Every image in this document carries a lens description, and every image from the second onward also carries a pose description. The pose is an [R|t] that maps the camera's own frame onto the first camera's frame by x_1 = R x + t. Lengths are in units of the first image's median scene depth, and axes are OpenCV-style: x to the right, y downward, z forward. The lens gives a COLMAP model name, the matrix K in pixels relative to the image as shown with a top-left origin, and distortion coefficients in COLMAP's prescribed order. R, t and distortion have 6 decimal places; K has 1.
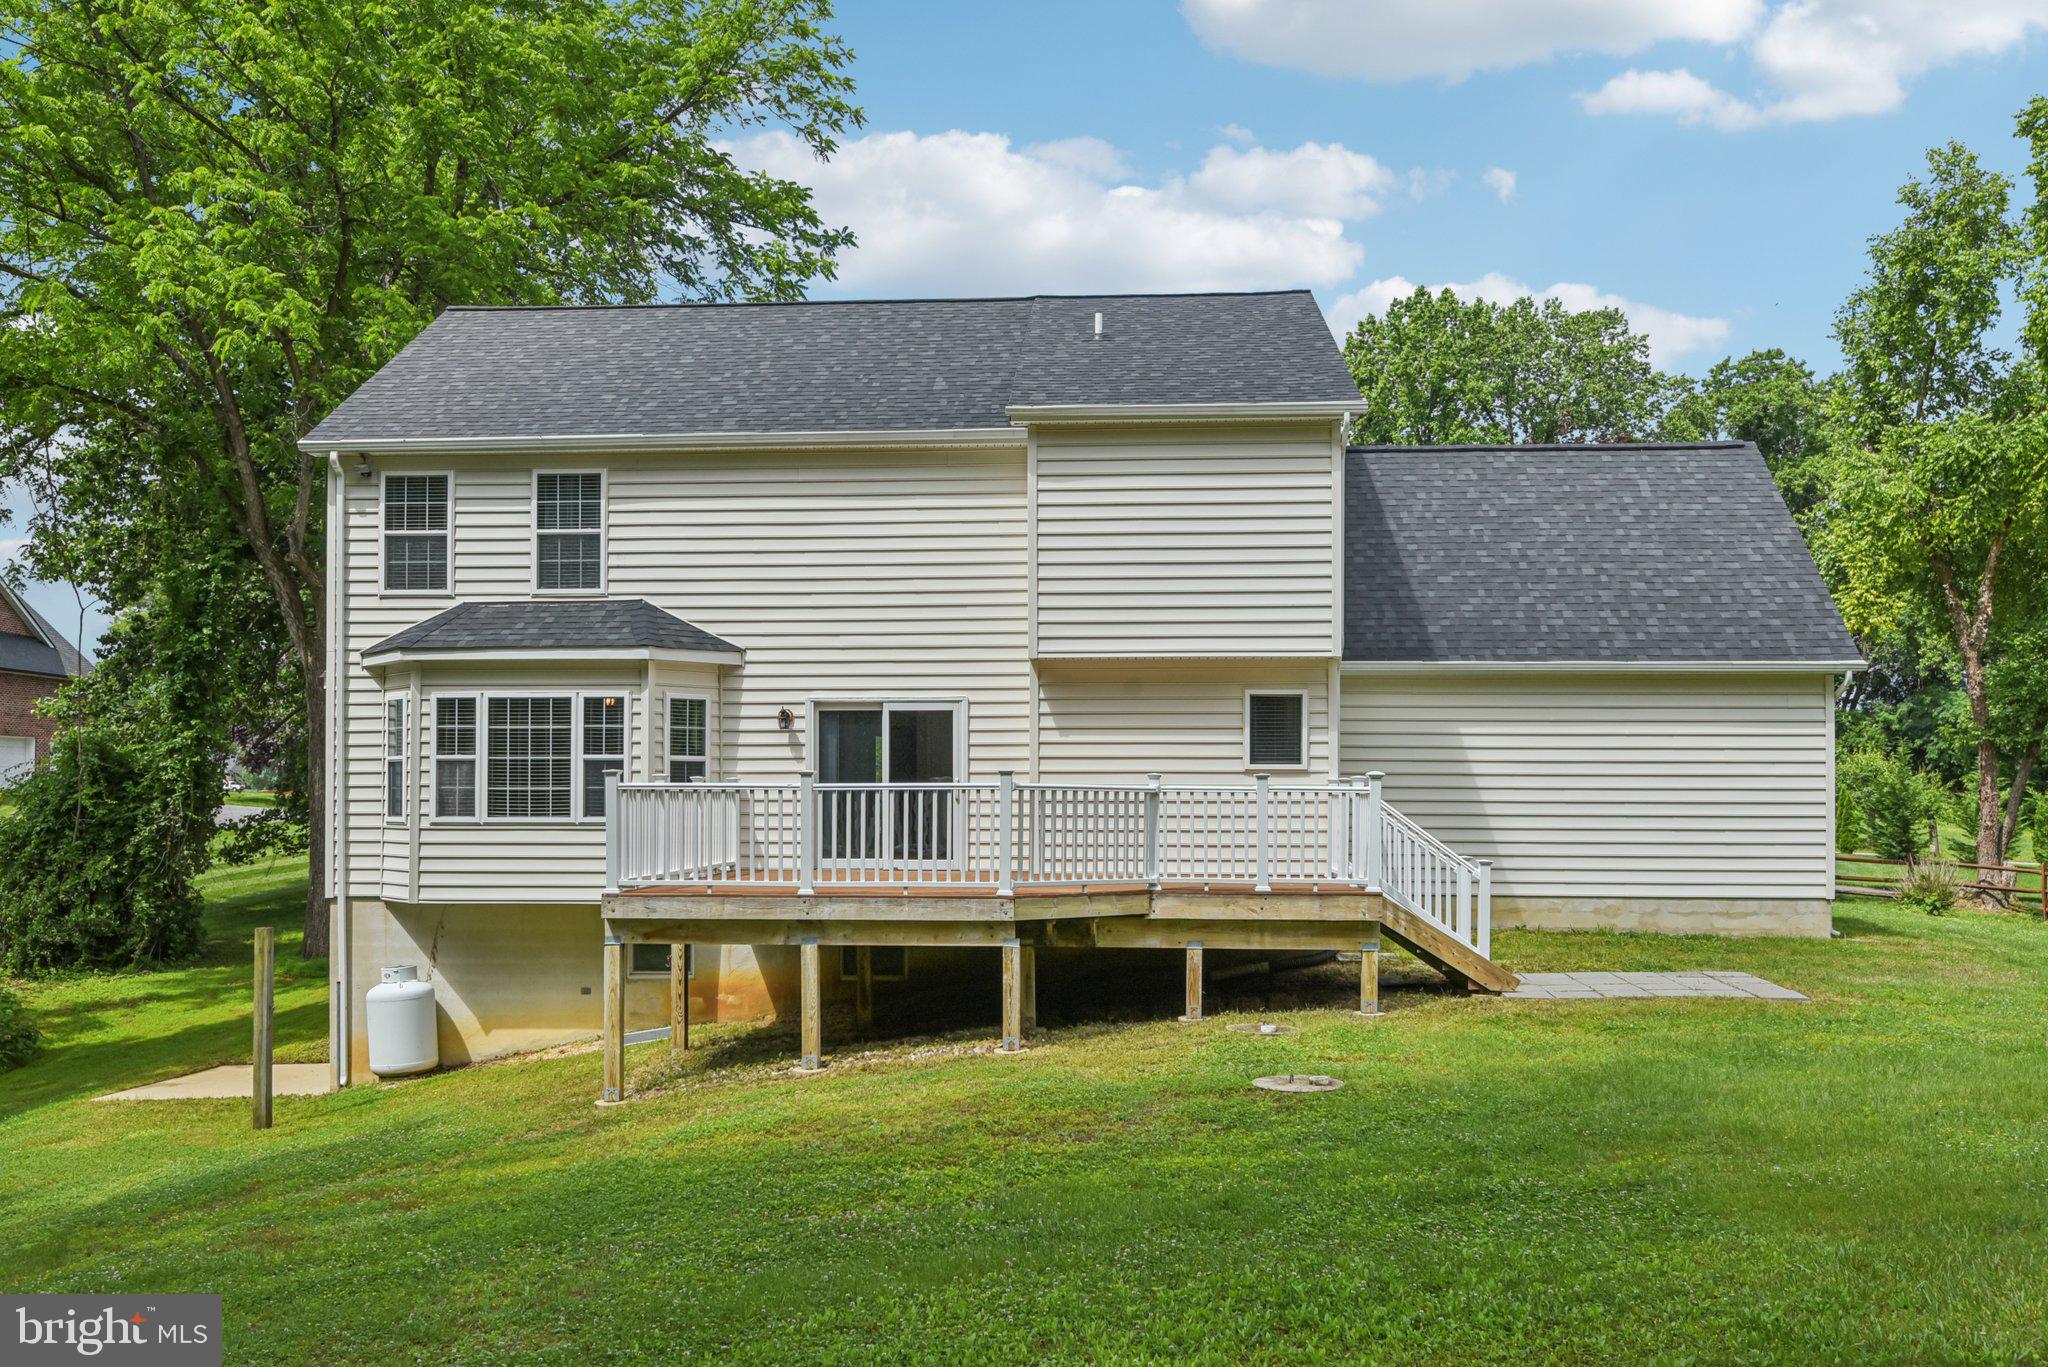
lens RADIAL K [[1672.8, 0, 1020.1], [0, 1672.8, 794.4], [0, 0, 1]] dist [-0.002816, -0.000291]
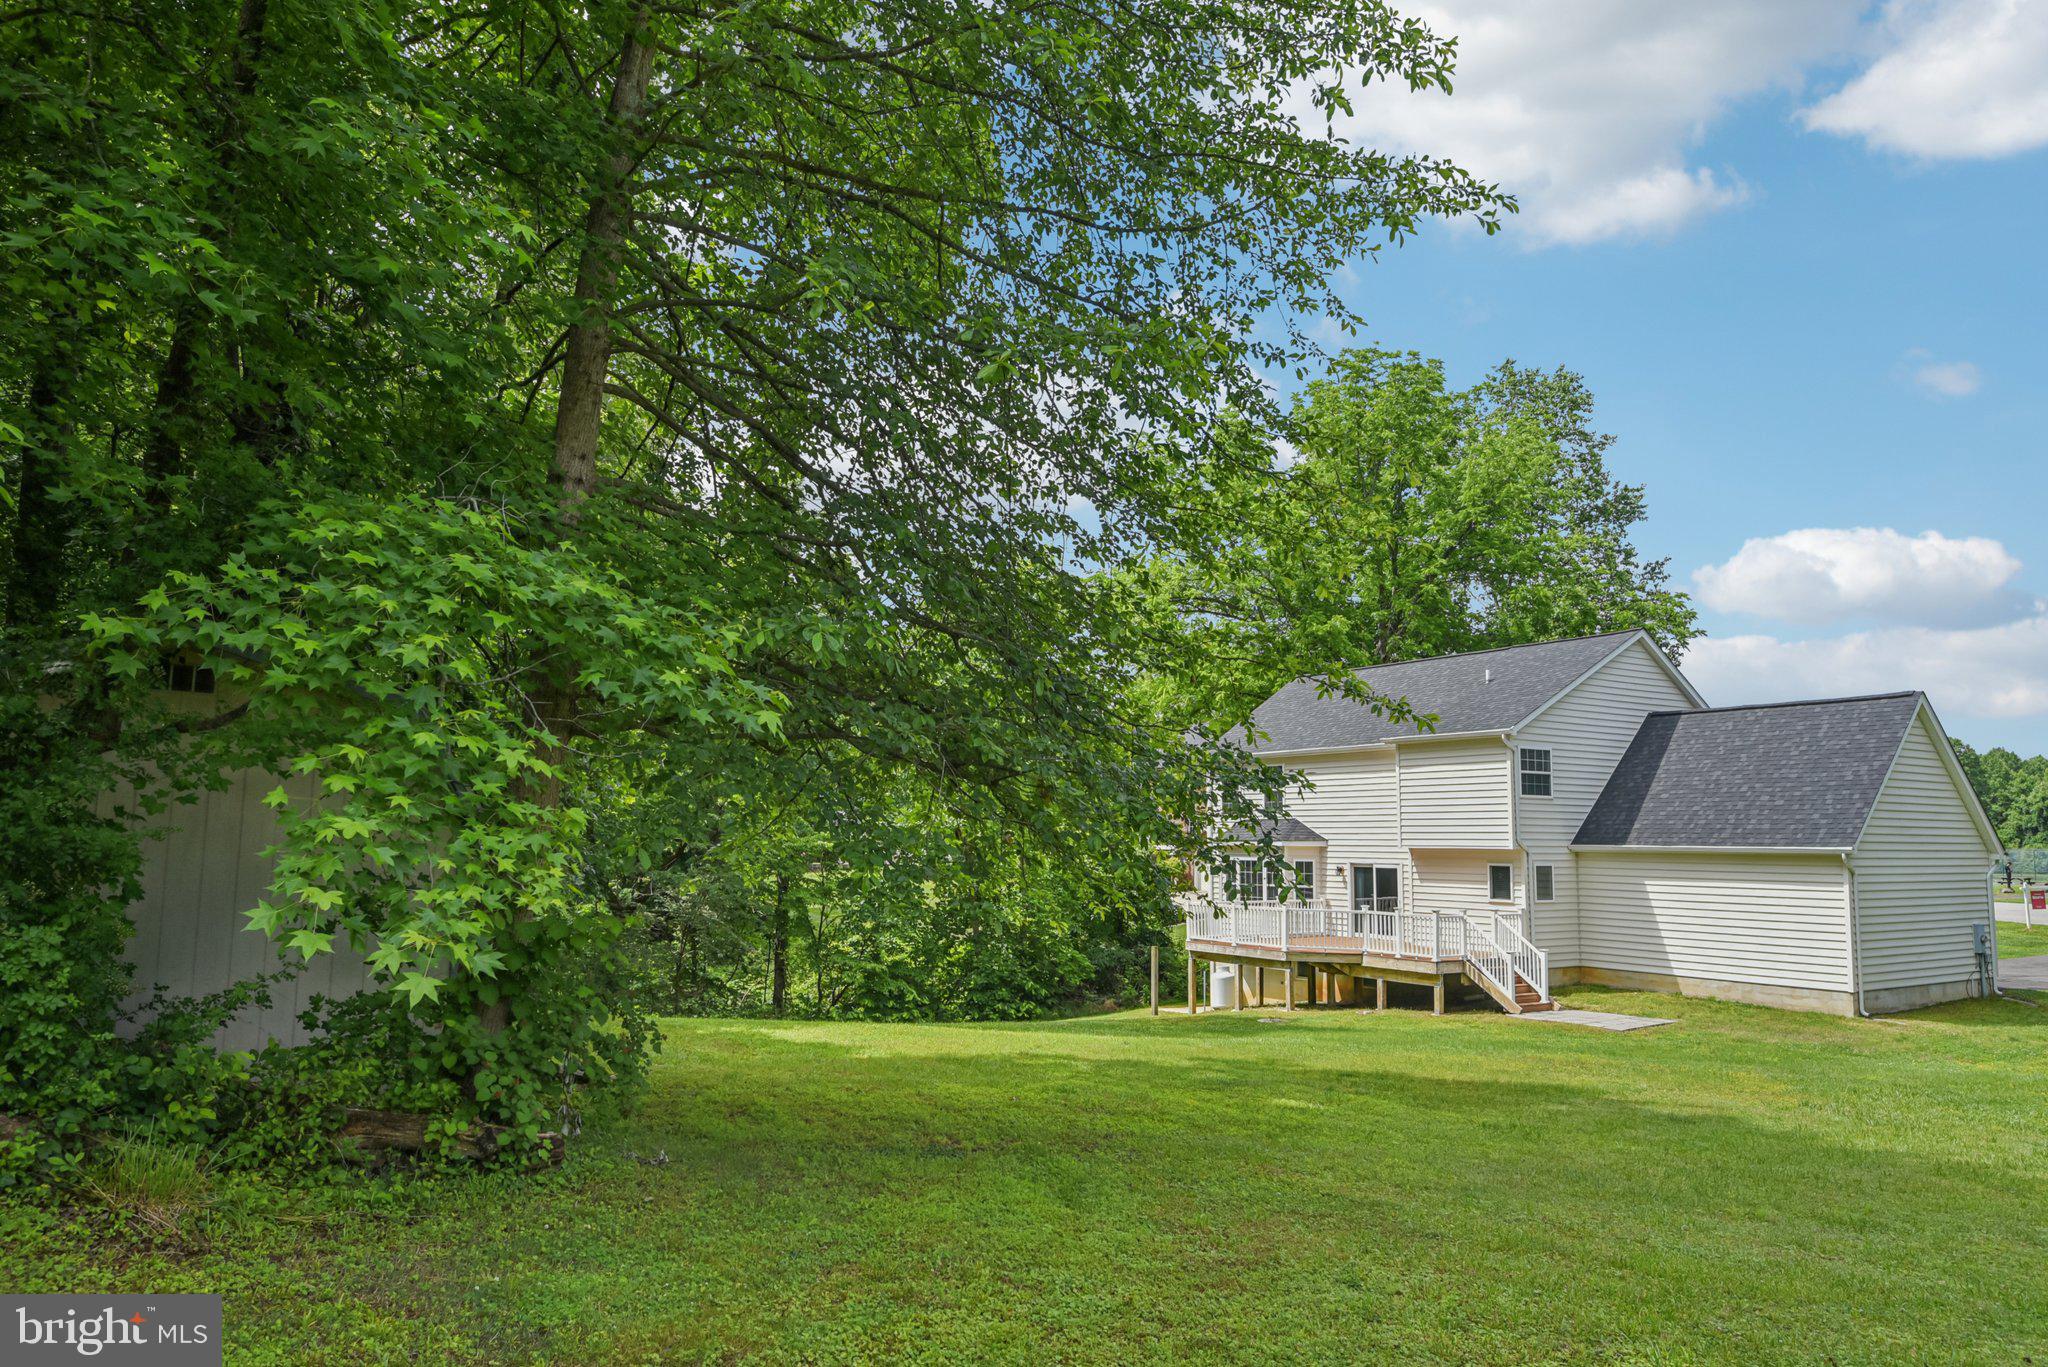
lens RADIAL K [[1347.7, 0, 1024.0], [0, 1347.7, 683.5], [0, 0, 1]] dist [-0.008656, -0.003837]
pose [[0.588687, -0.091176, -0.803203, 1.121319], [-0.007299, 0.992979, -0.118069, -0.079036], [0.808328, 0.075368, 0.583888, -0.458658]]
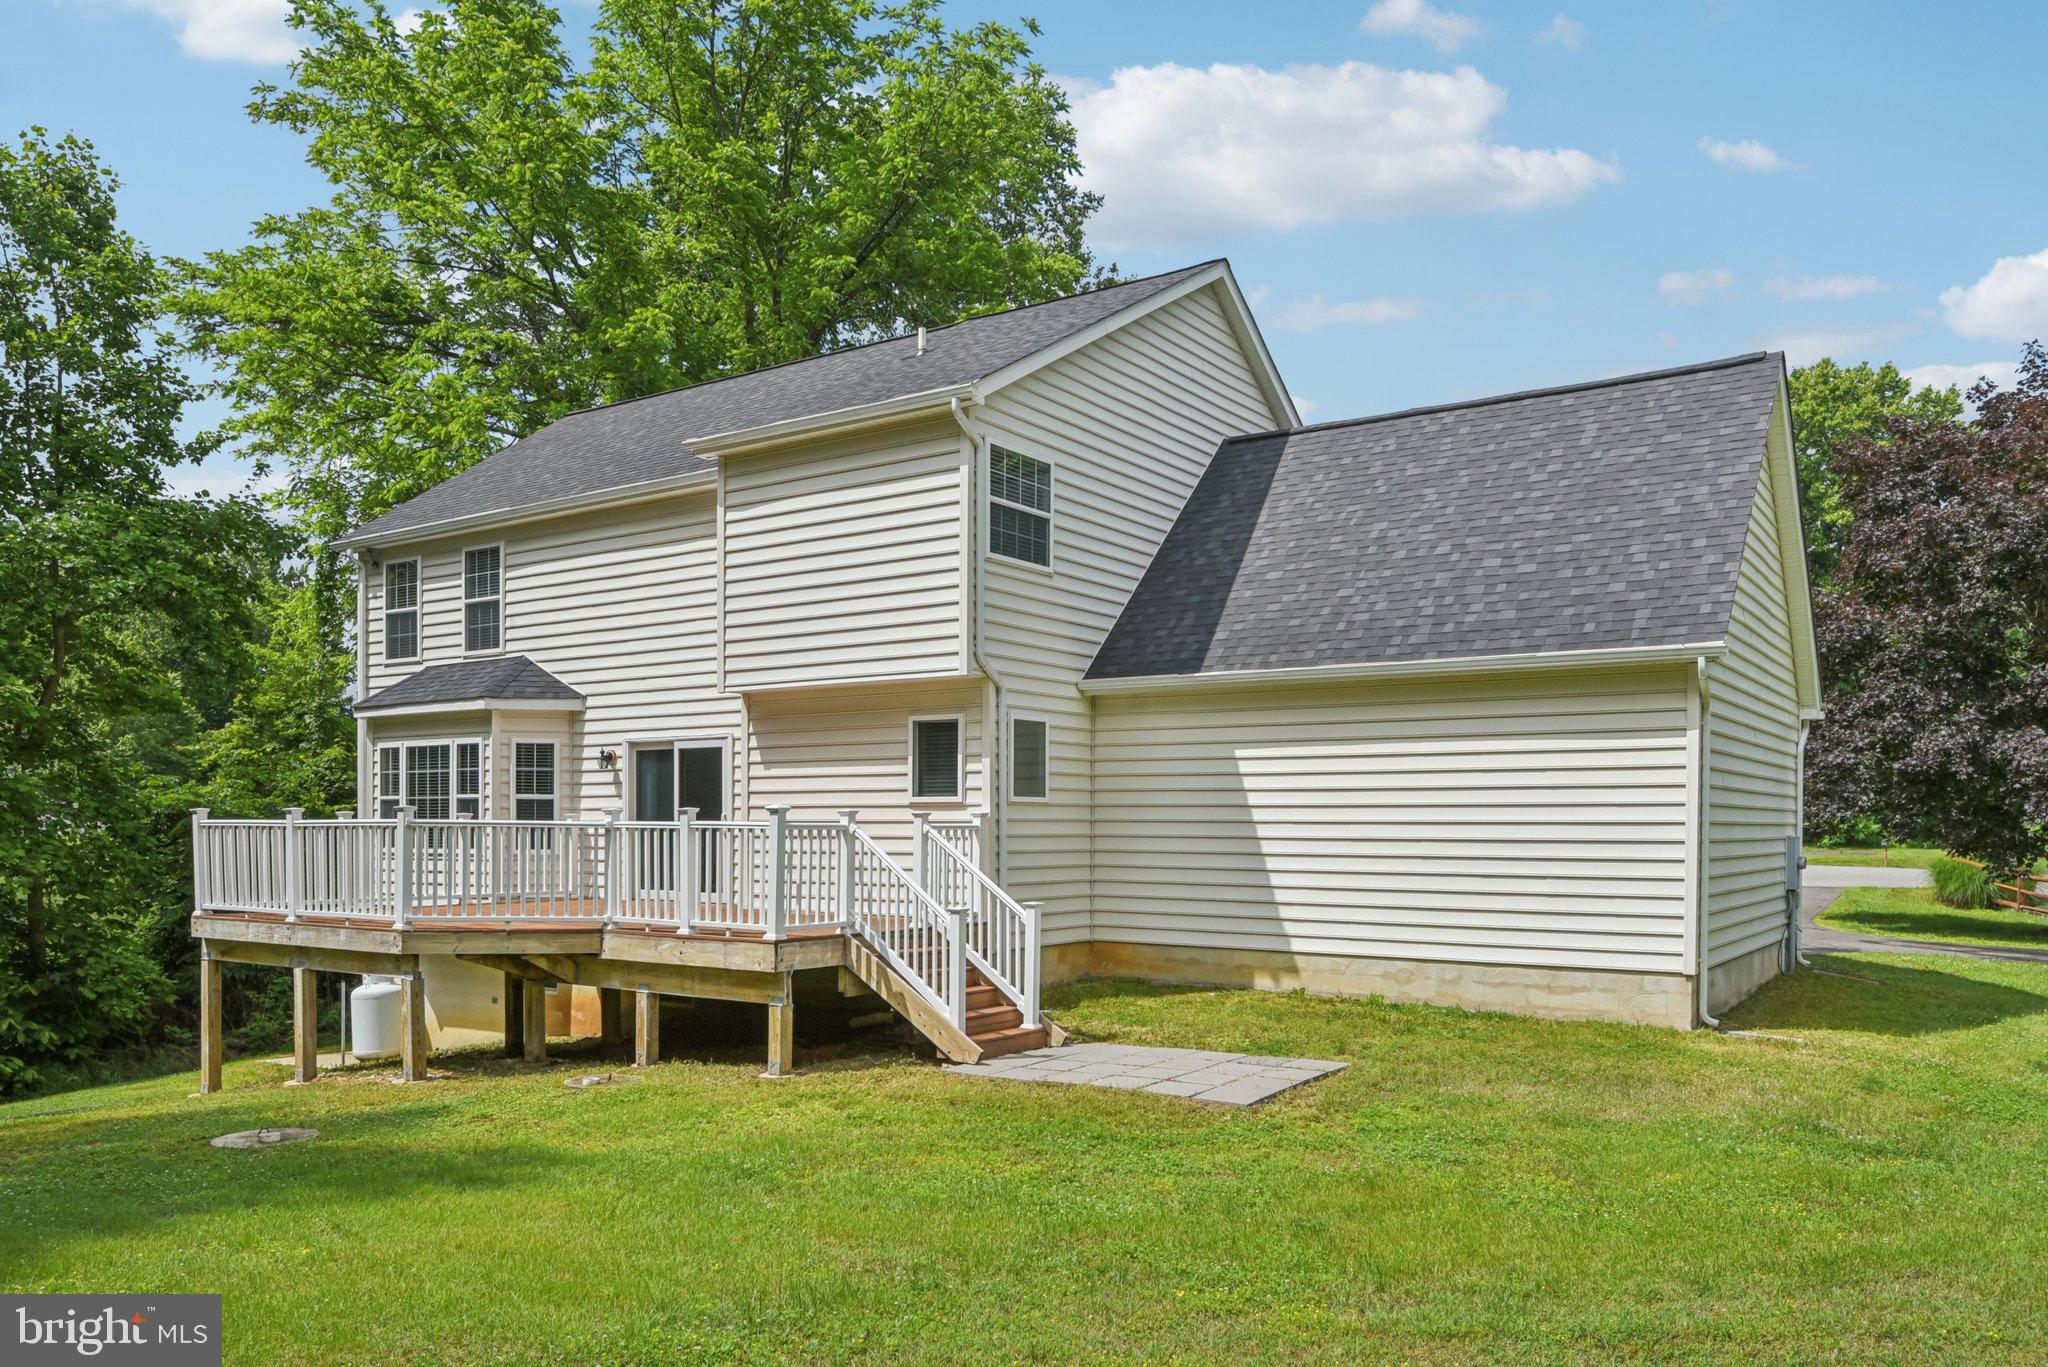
lens RADIAL K [[1515.3, 0, 1021.1], [0, 1515.3, 862.7], [0, 0, 1]] dist [-0.000207, 0.000000]
pose [[0.858492, 0.011771, -0.512692, 0.588896], [0.000150, 0.999731, 0.023203, -0.001123], [0.512827, -0.019997, 0.858259, 0.299072]]
